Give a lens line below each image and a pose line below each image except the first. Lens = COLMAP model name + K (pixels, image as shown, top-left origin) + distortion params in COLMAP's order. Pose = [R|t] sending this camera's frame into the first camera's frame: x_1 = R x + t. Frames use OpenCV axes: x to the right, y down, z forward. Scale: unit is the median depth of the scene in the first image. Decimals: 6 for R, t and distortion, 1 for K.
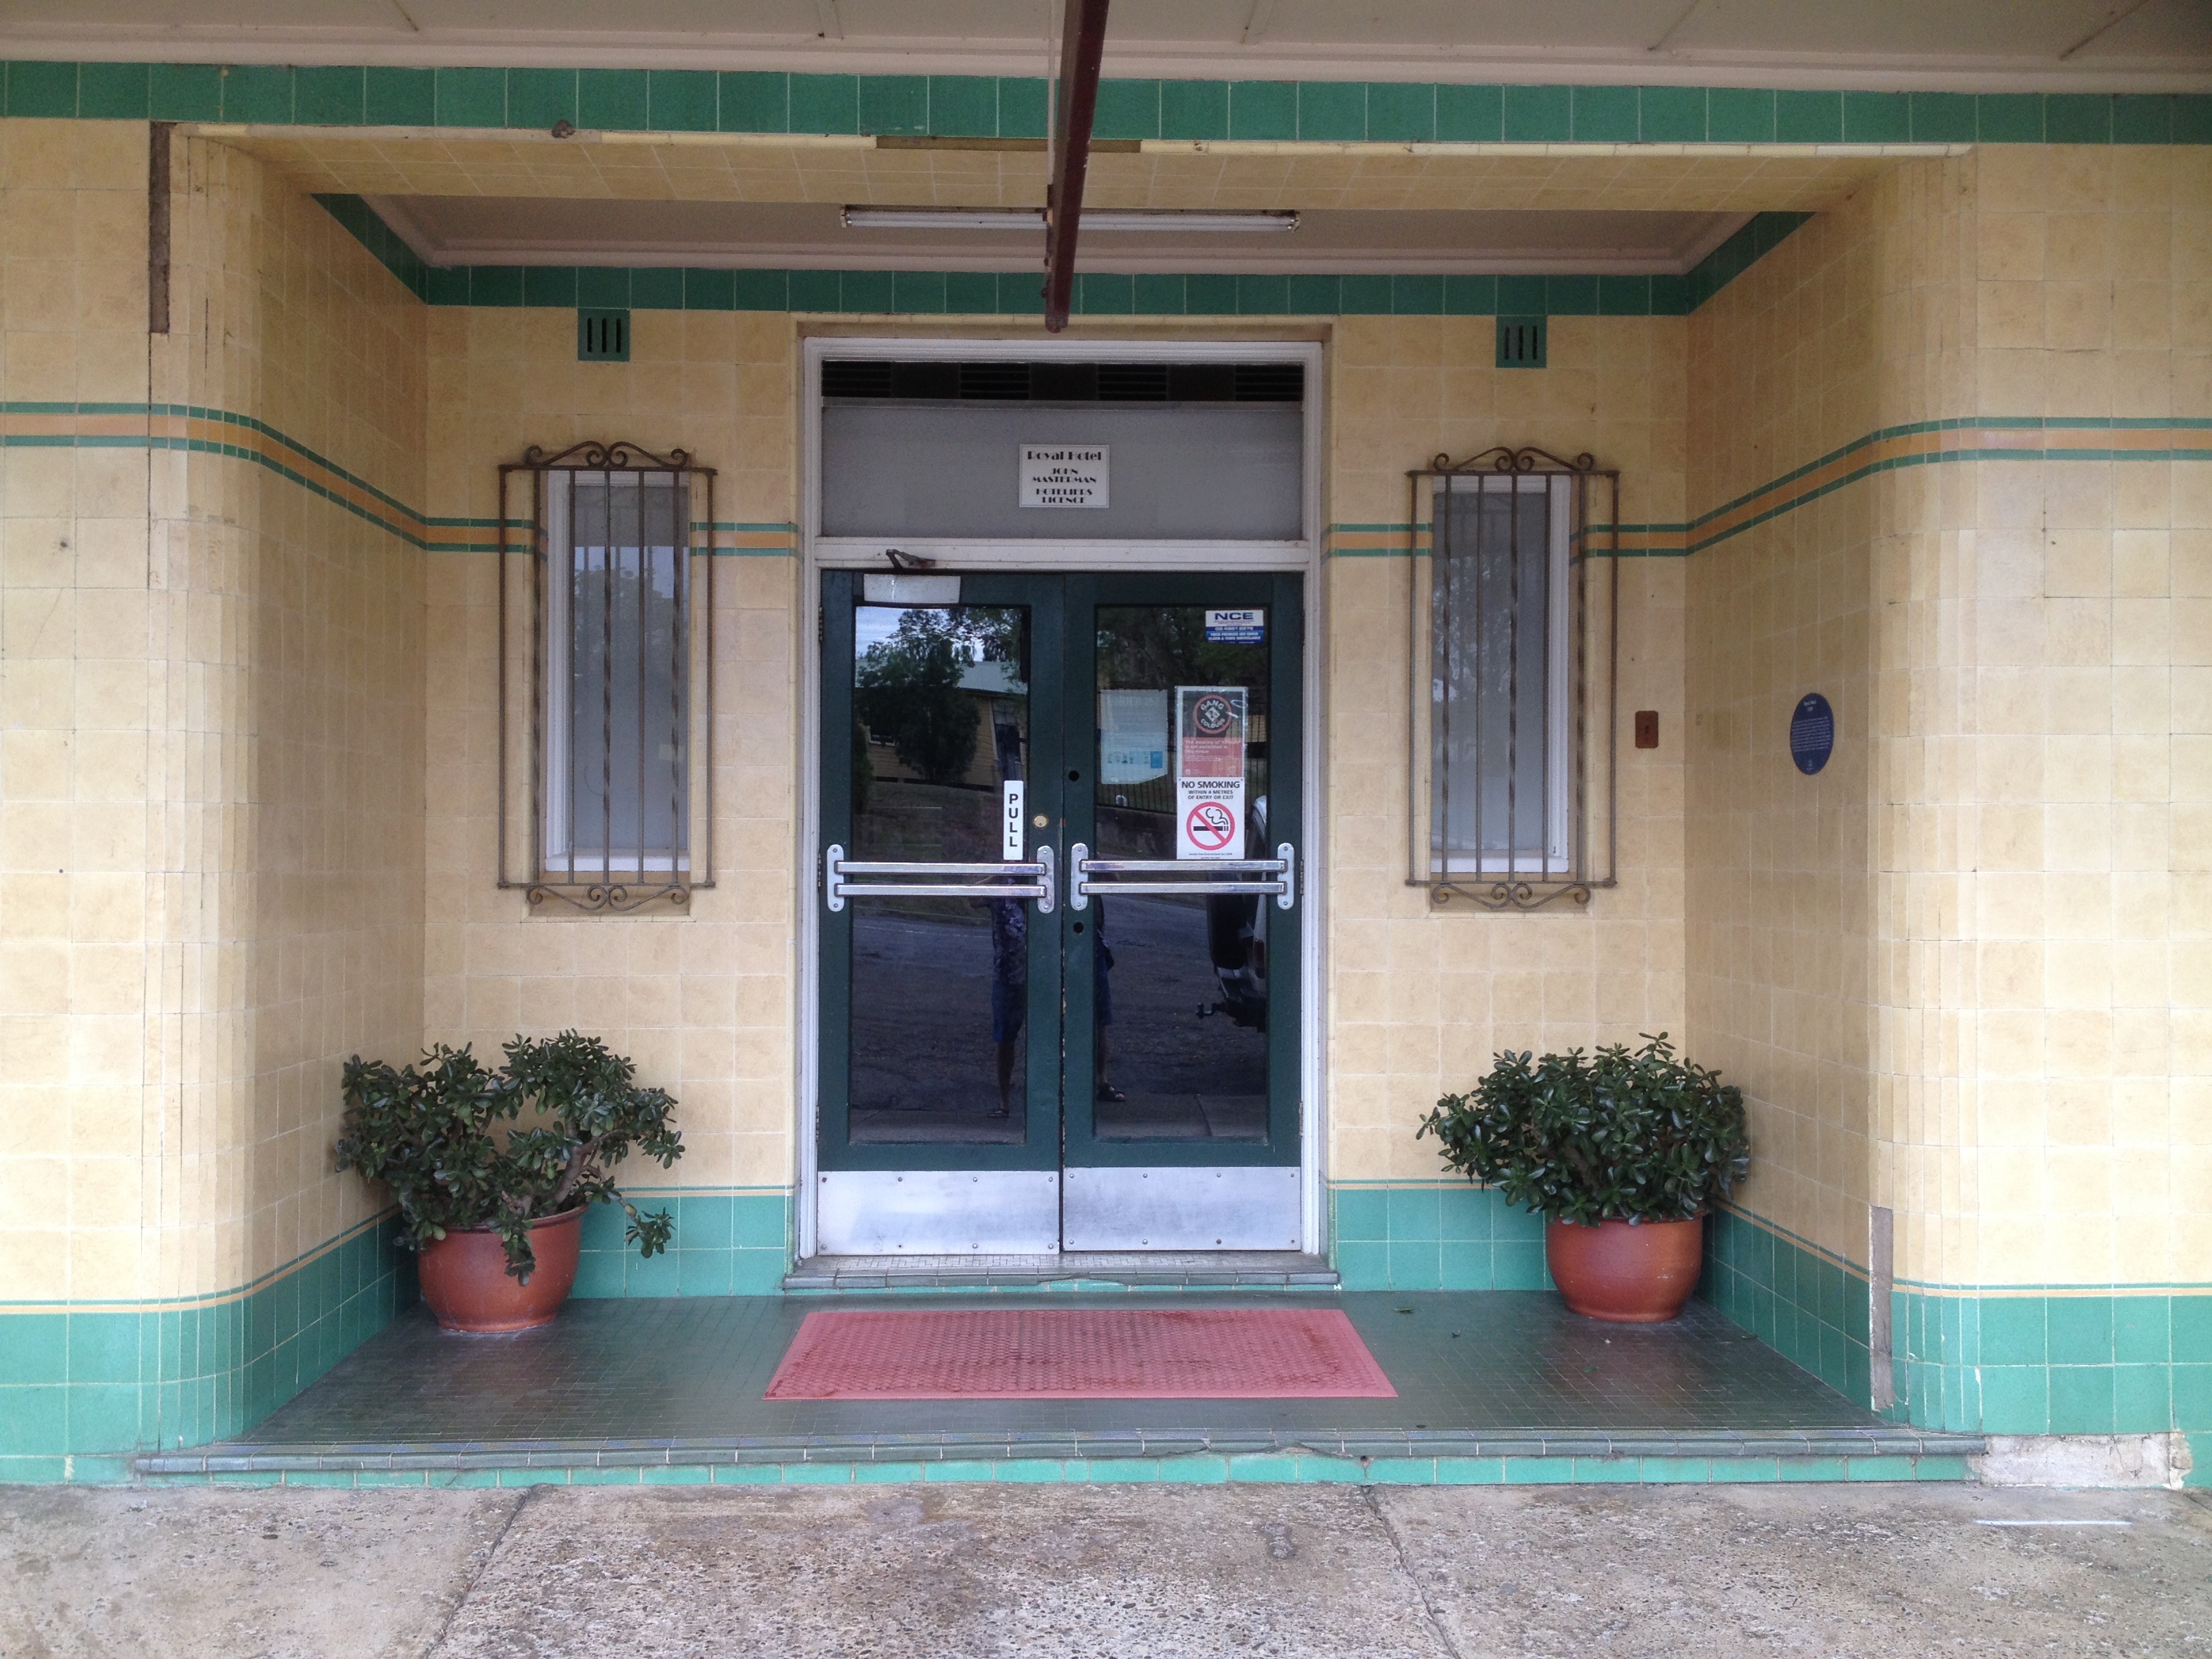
lens RADIAL K [[2193.0, 0, 1100.3], [0, 2193.0, 839.8], [0, 0, 1]] dist [0.123163, -0.194349]
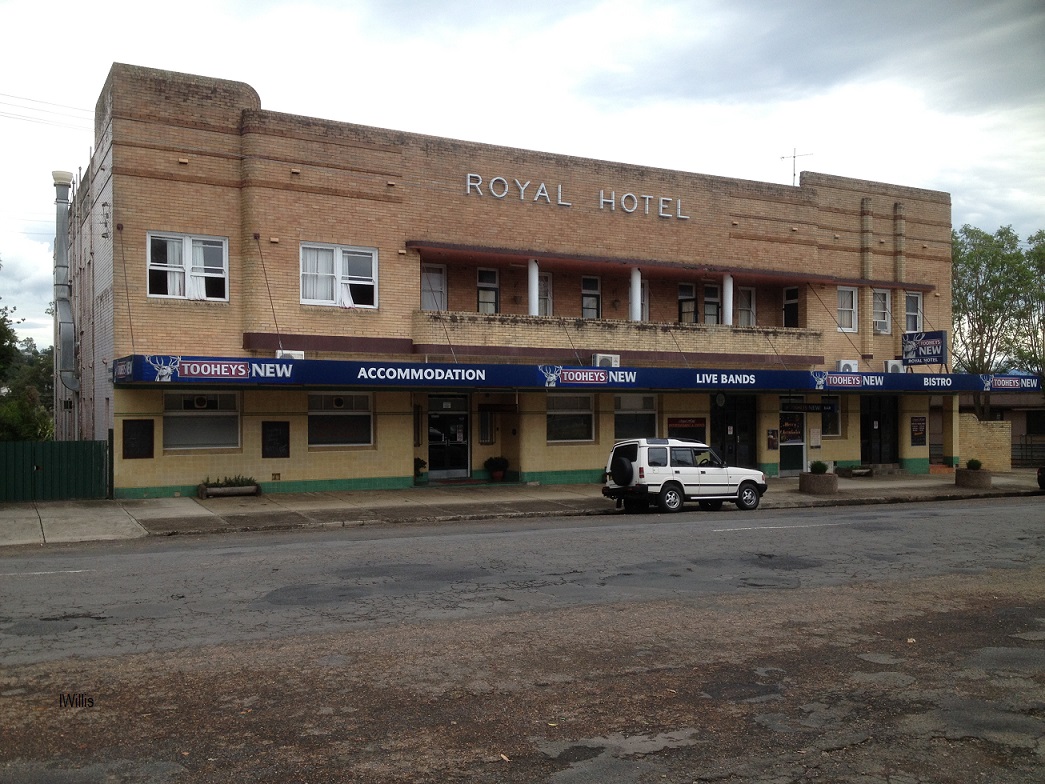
lens RADIAL K [[1036.1, 0, 522.5], [0, 1036.1, 392.0], [0, 0, 1]] dist [0.160866, -0.202061]
pose [[0.888004, 0.002522, 0.459828, -2.690586], [-0.008002, 0.999918, 0.009968, -0.379239], [-0.459766, -0.012531, 0.887952, -4.891005]]
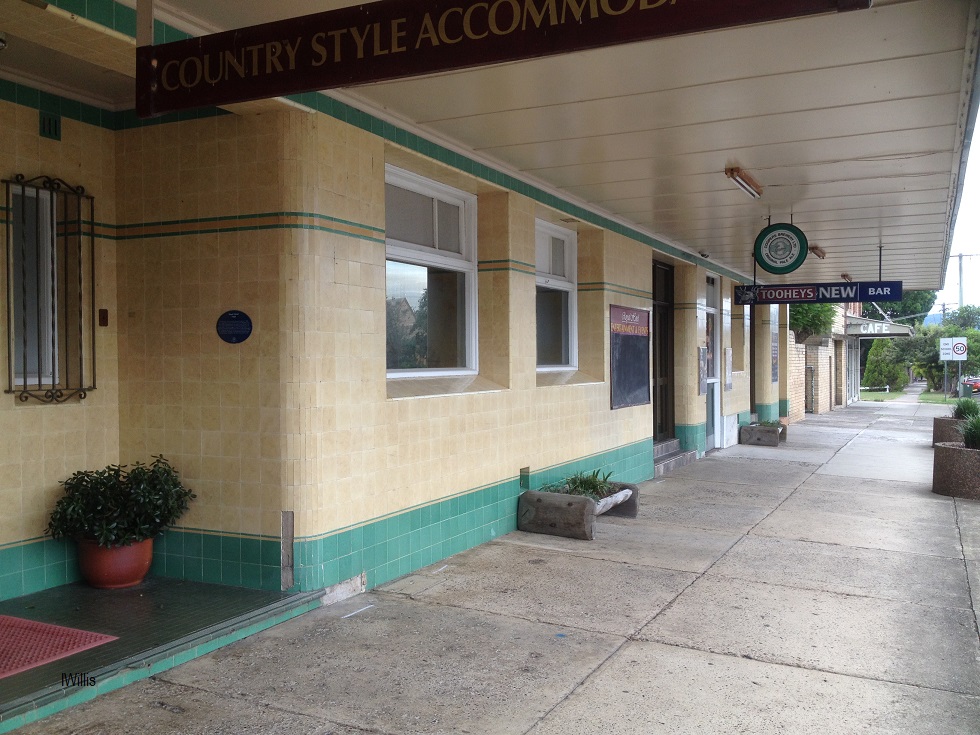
lens RADIAL K [[971.7, 0, 490.0], [0, 971.7, 367.5], [0, 0, 1]] dist [0.160866, -0.202061]
pose [[0.446480, -0.008531, 0.894753, -0.578779], [-0.006285, 0.999900, 0.012669, -0.019775], [-0.894772, -0.011280, 0.446382, 0.279805]]
